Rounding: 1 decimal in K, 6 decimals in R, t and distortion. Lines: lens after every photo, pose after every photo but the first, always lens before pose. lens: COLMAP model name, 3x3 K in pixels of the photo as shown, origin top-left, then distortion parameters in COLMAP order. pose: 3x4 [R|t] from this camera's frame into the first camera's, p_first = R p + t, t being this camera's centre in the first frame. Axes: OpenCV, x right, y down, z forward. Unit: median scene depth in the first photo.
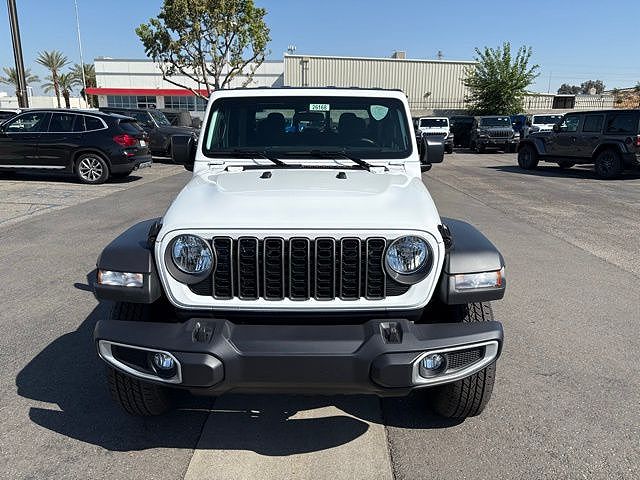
lens RADIAL K [[486.4, 0, 320.6], [0, 486.4, 239.2], [0, 0, 1]] dist [0.016985, -0.003960]
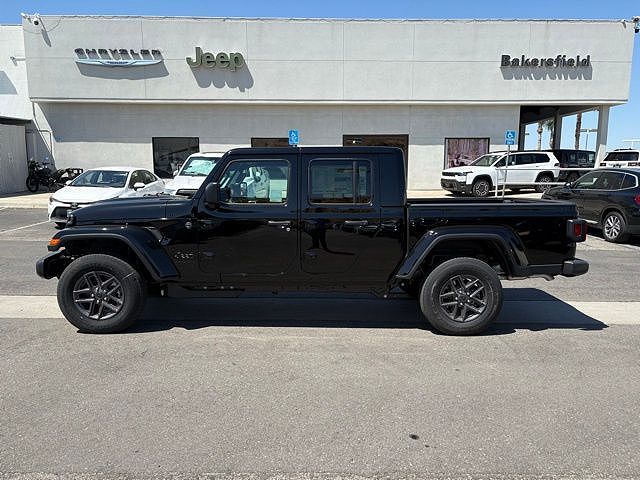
lens RADIAL K [[483.4, 0, 319.4], [0, 483.4, 239.1], [0, 0, 1]] dist [0.017782, 0.000206]
pose [[0.038025, 0.126312, -0.991262, 0.220348], [-0.247547, 0.962250, 0.113119, -0.037598], [0.968129, 0.241083, 0.067858, 0.160656]]
